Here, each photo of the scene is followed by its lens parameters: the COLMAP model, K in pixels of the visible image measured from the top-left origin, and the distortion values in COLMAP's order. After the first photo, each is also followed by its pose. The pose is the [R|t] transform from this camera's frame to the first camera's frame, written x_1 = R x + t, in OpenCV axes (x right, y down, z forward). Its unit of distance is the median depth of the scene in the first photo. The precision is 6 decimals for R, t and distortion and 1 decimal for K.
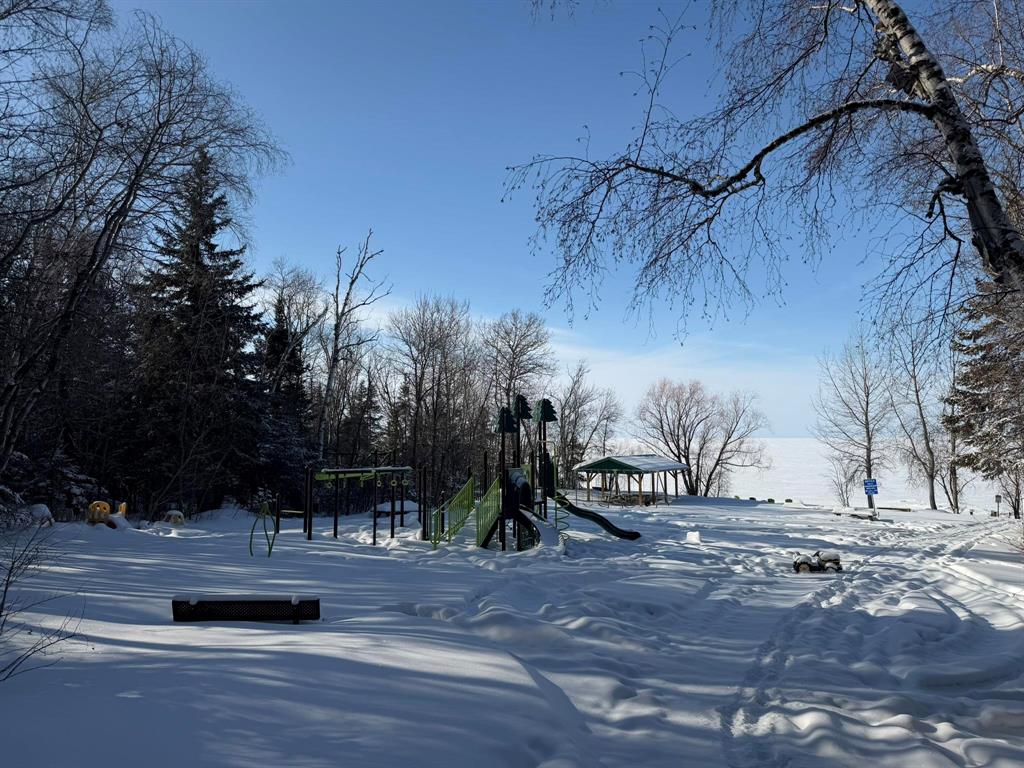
lens RADIAL K [[715.0, 0, 511.4], [0, 715.0, 385.8], [0, 0, 1]] dist [-0.000400, 0.000263]
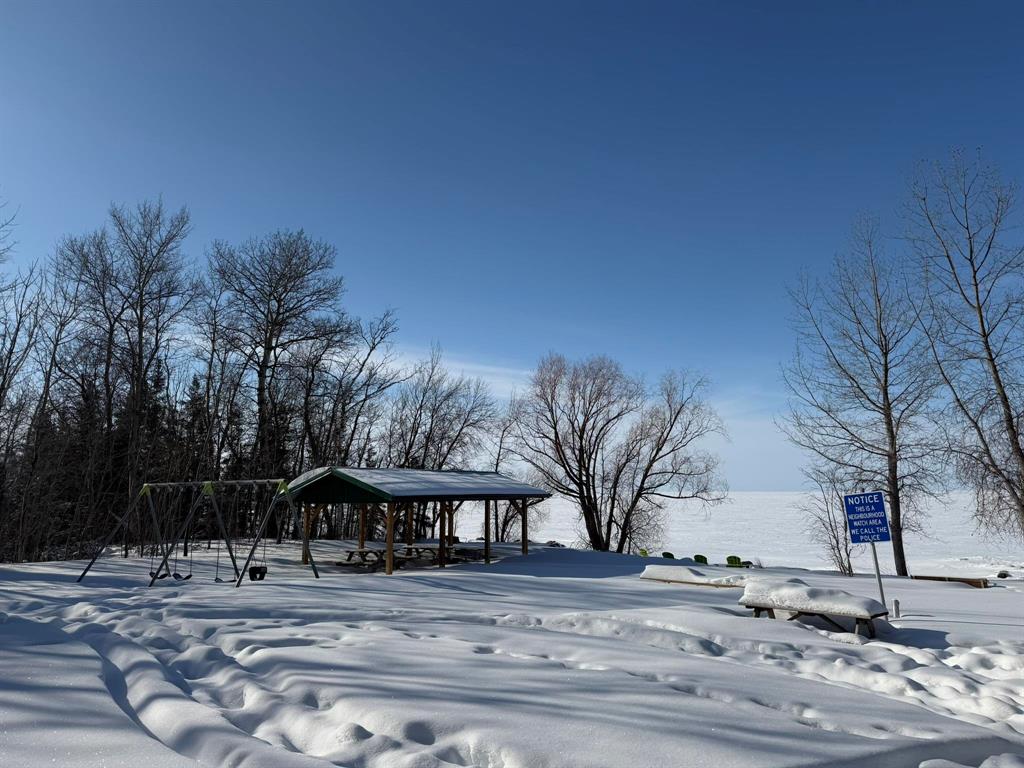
lens RADIAL K [[715.0, 0, 512.3], [0, 715.0, 382.6], [0, 0, 1]] dist [-0.000400, 0.000263]
pose [[0.998588, -0.006970, -0.052665, 0.255698], [0.002849, 0.996956, -0.077920, 0.074176], [0.053048, 0.077660, 0.995568, 0.473033]]
